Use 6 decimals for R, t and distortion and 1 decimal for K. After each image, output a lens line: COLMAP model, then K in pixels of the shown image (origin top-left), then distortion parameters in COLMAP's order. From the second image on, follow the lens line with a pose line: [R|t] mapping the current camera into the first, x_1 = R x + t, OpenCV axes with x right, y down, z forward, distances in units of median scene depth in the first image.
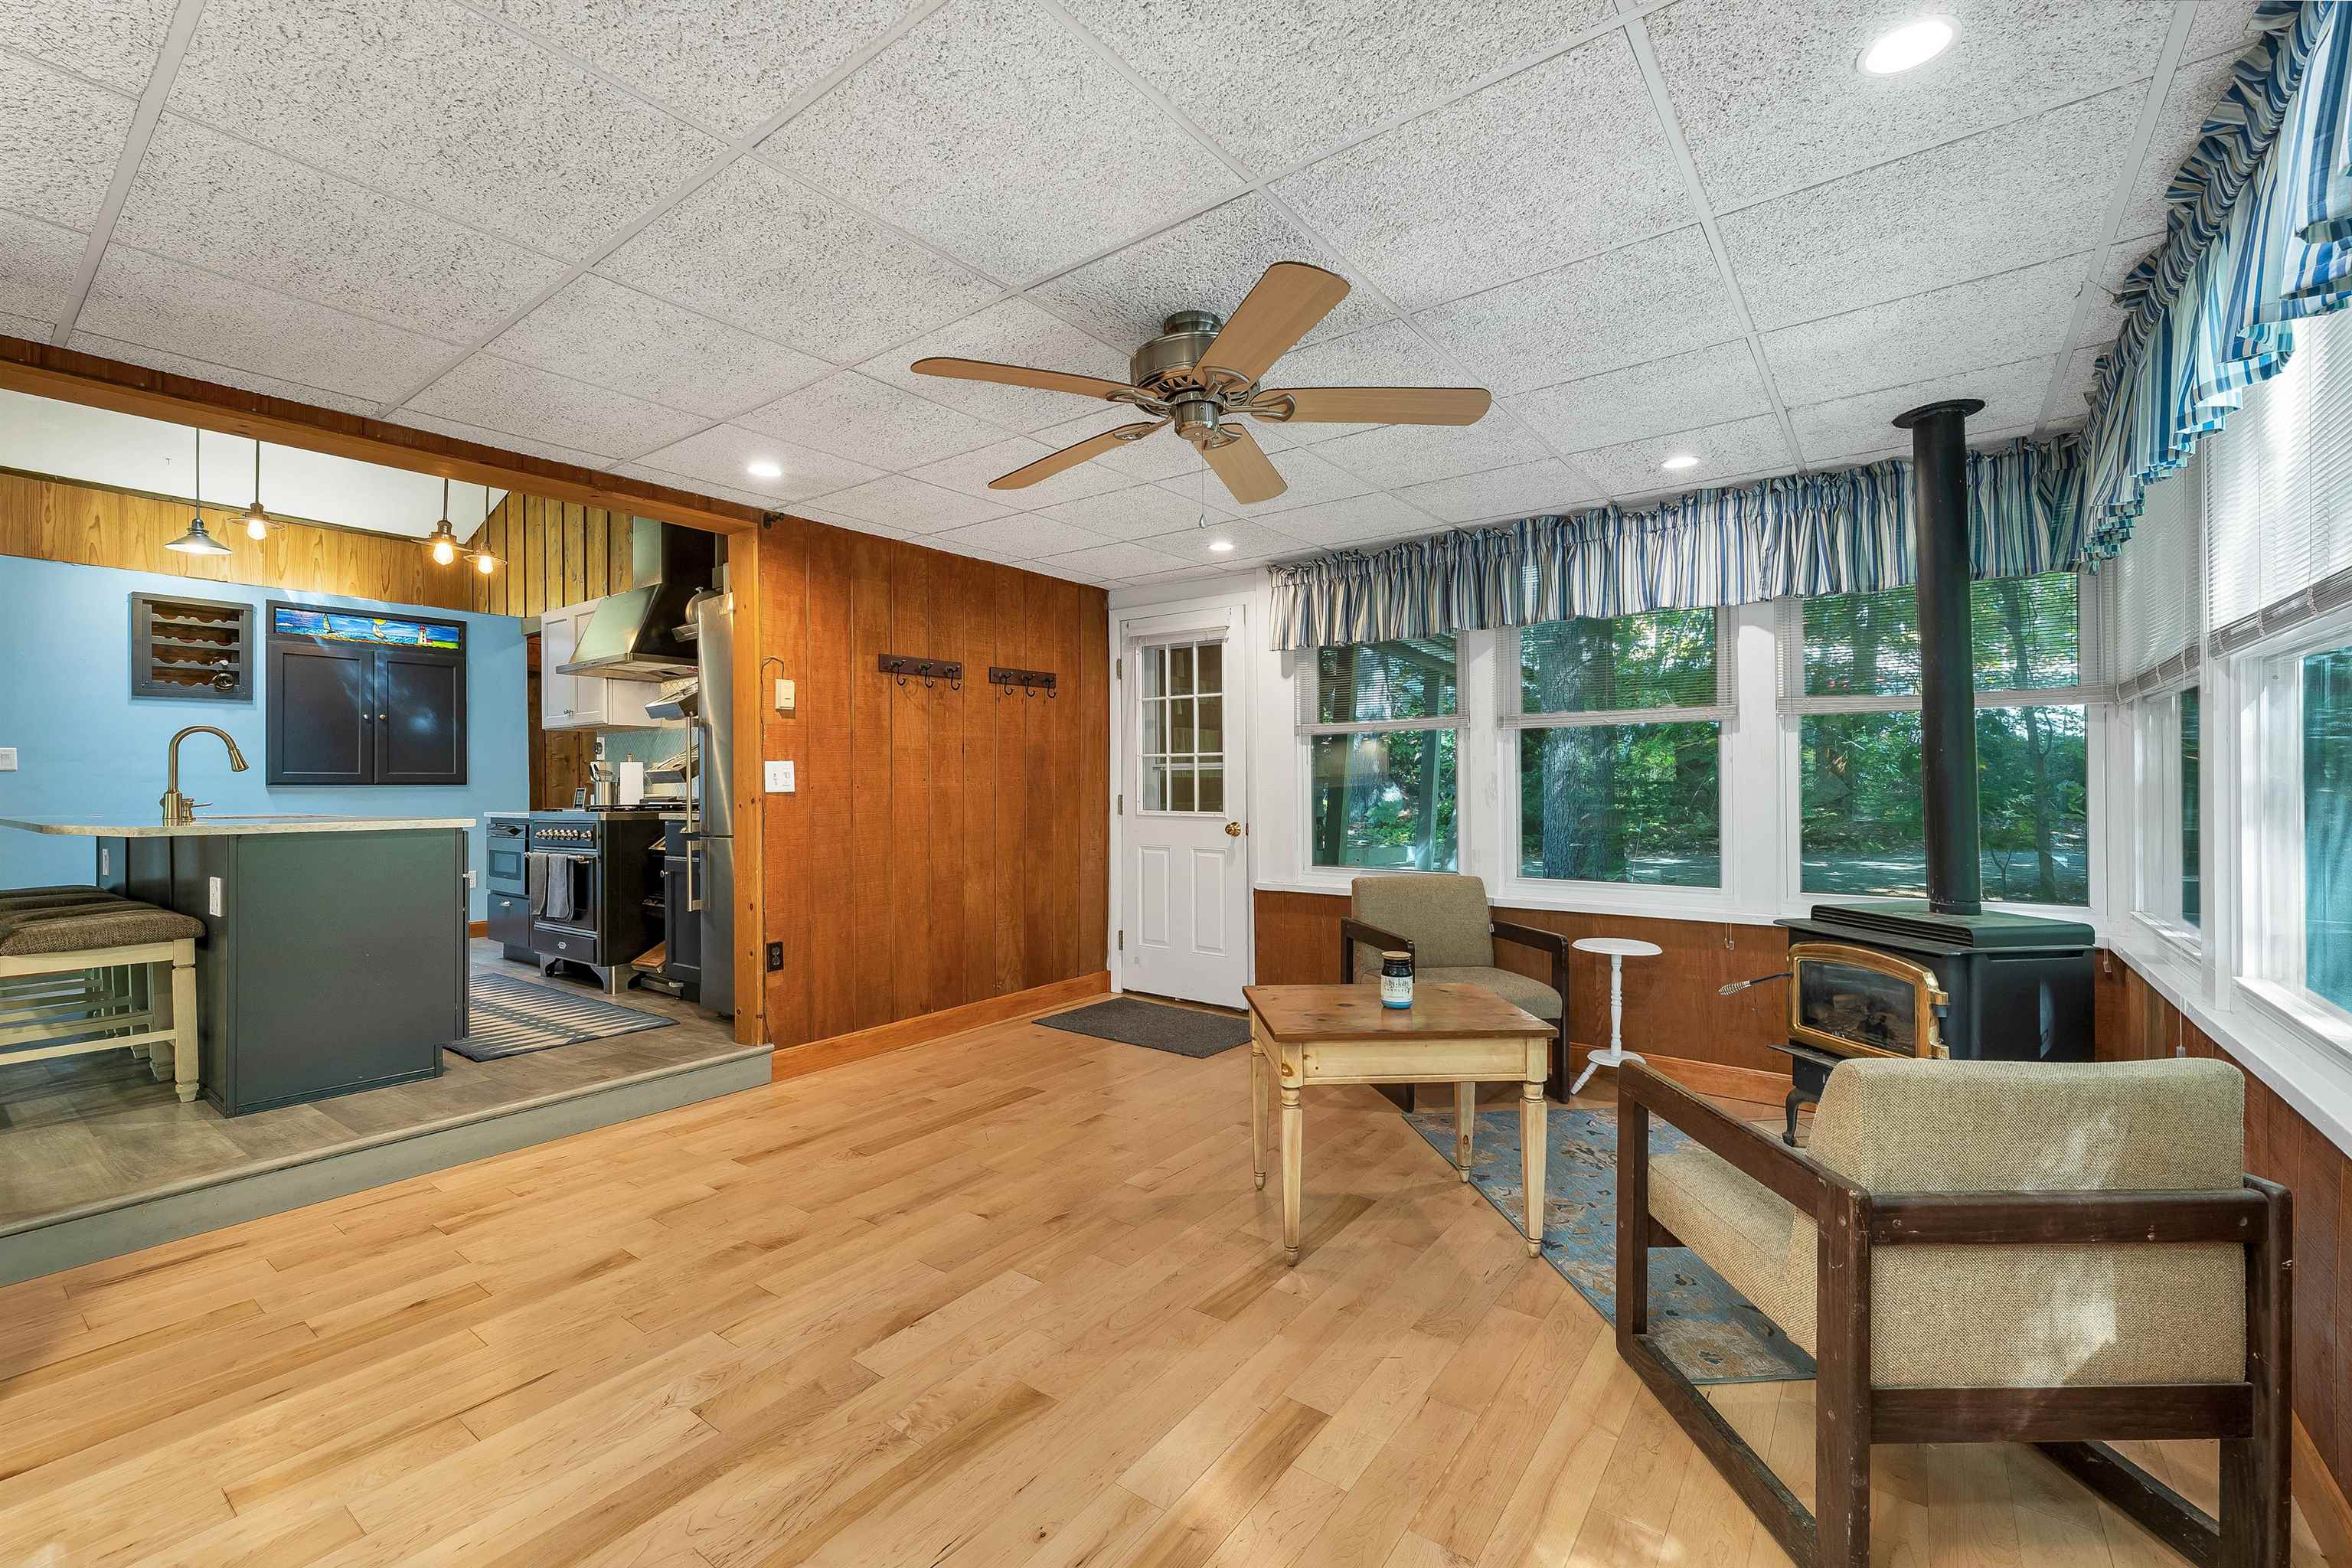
lens RADIAL K [[982.0, 0, 1176.0], [0, 982.0, 784.0], [0, 0, 1]] dist [0.000082, -0.014540]
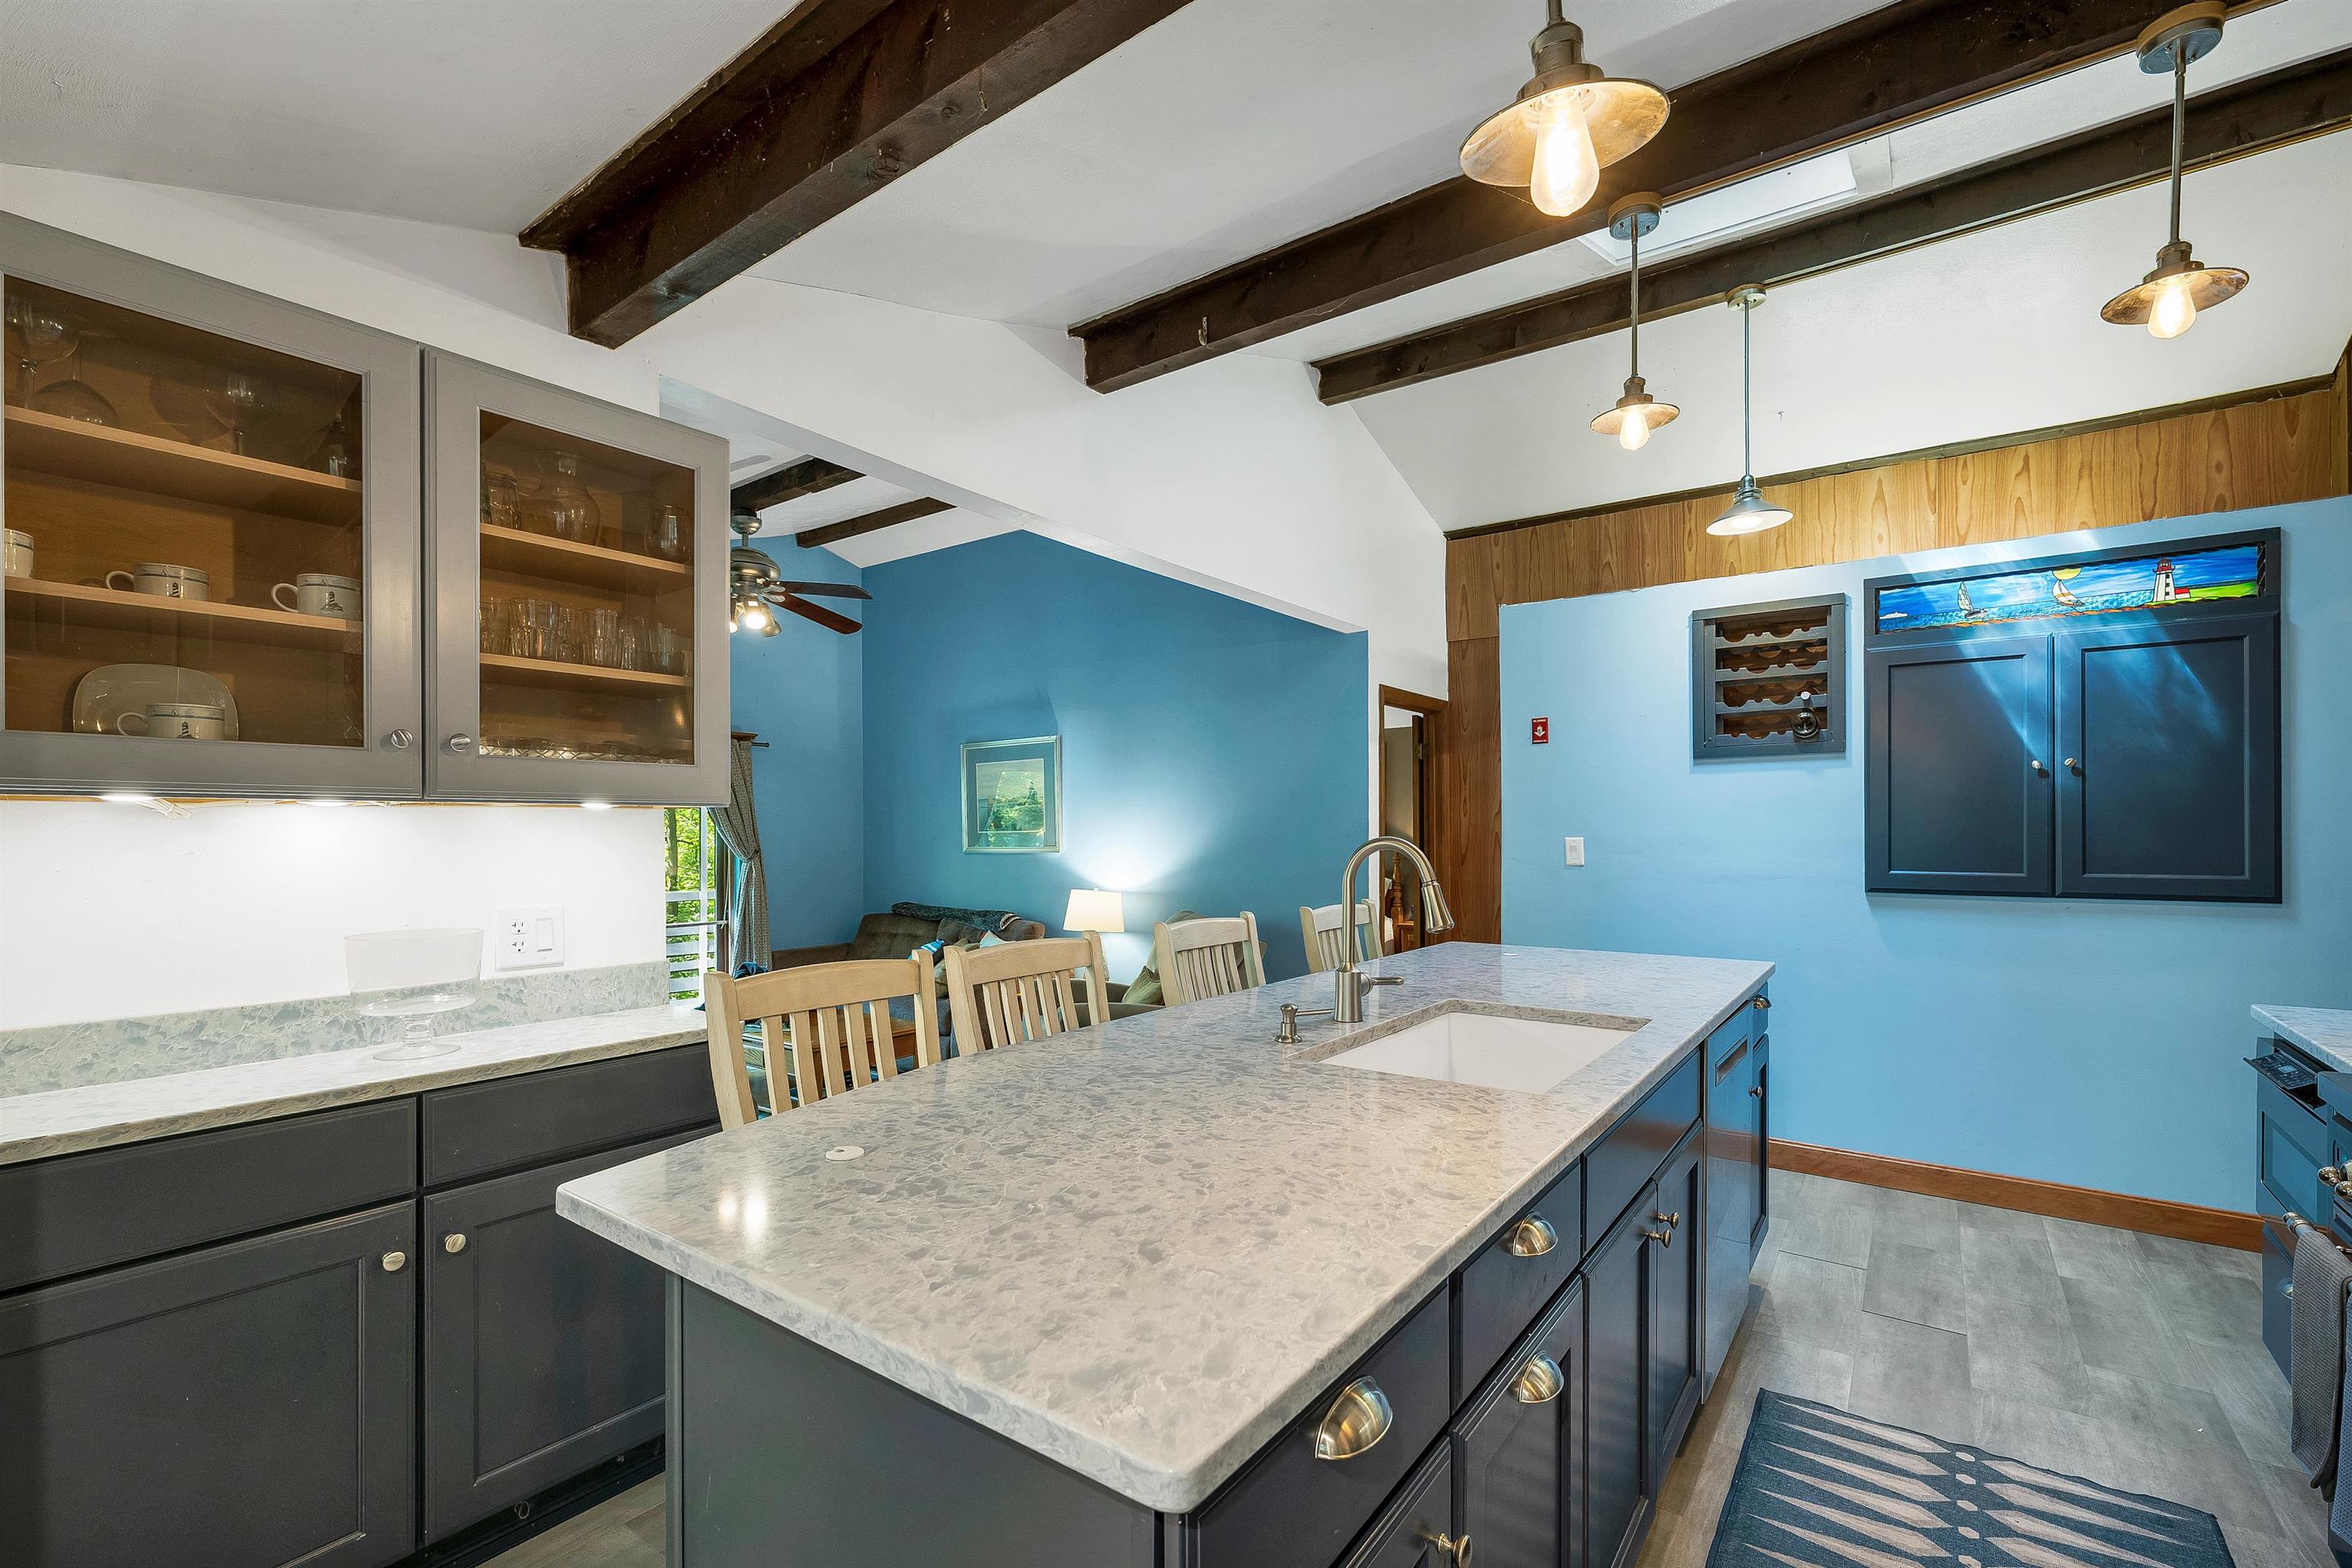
lens RADIAL K [[1017.9, 0, 1169.5], [0, 1017.9, 829.8], [0, 0, 1]] dist [0.000744, 0.000118]
pose [[-0.002276, 0.006072, -0.999979, -0.244784], [0.004302, 0.999972, 0.006062, -0.033821], [0.999988, -0.004288, -0.002303, 0.449320]]
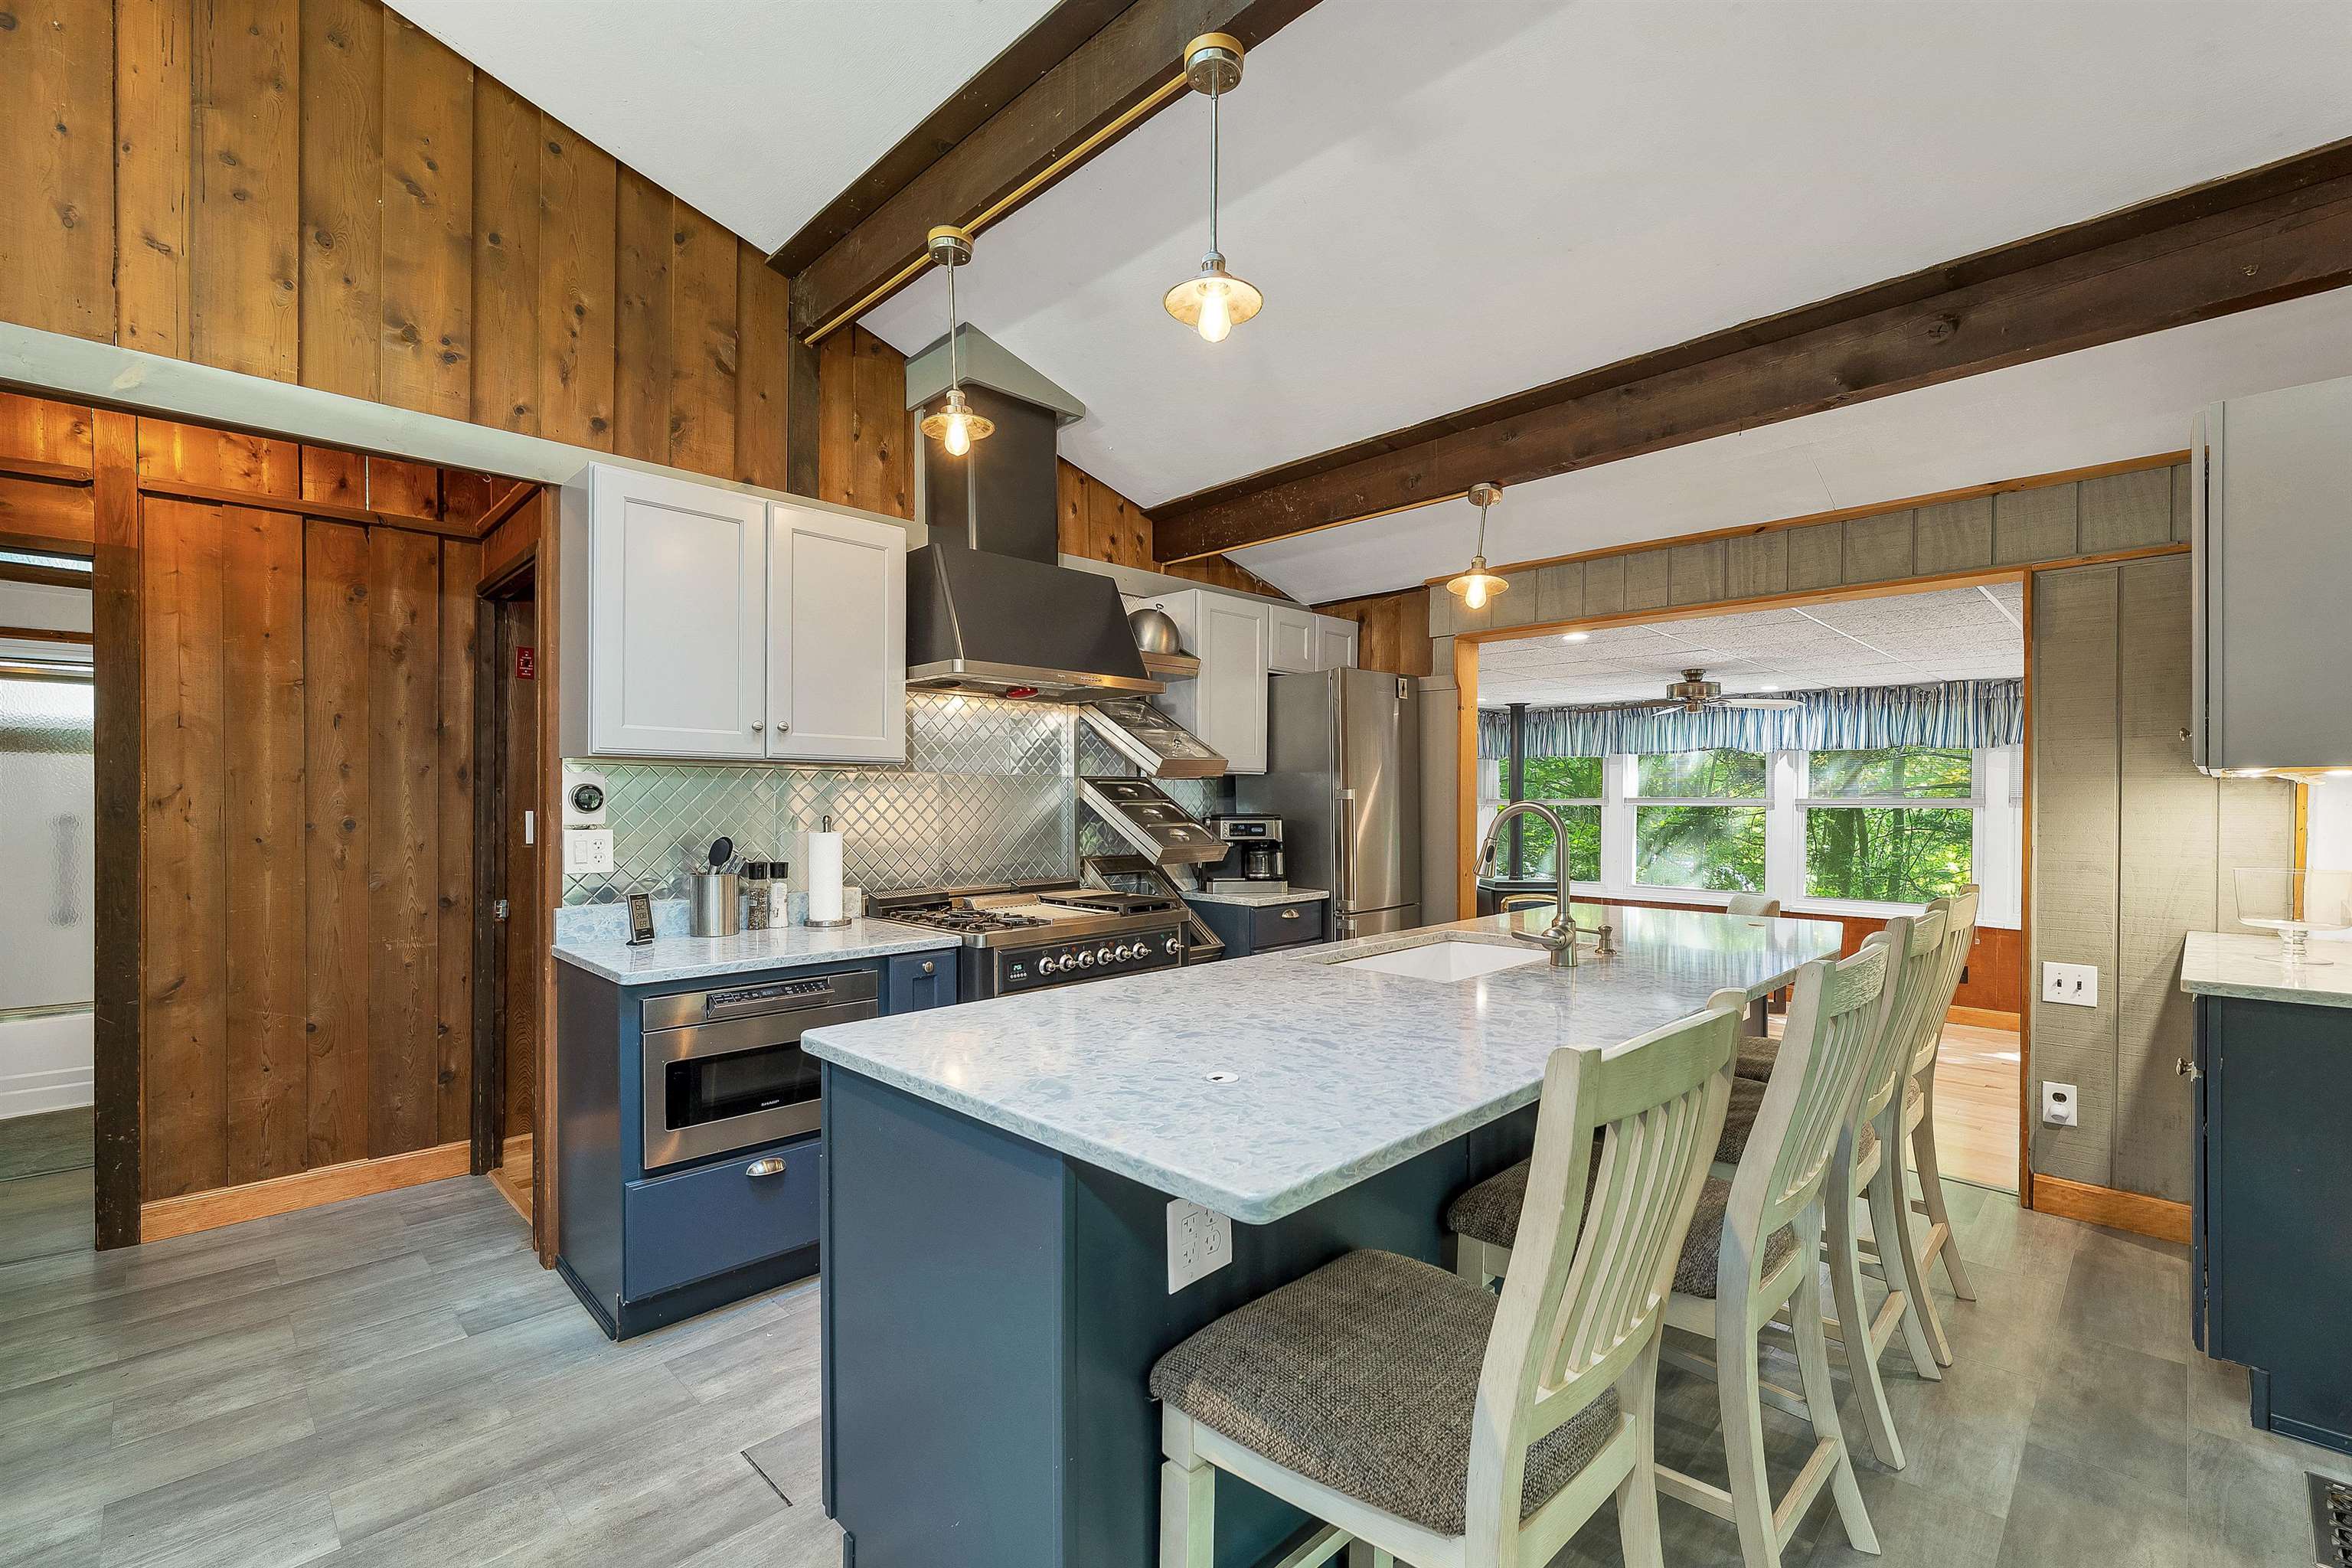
lens RADIAL K [[1014.8, 0, 1176.0], [0, 1014.8, 784.0], [0, 0, 1]] dist [-0.001012, -0.000319]
pose [[0.145436, 0.017928, 0.989205, -0.824570], [-0.000657, 0.999837, -0.018024, -0.028578], [-0.989367, 0.001971, 0.145424, 0.564588]]
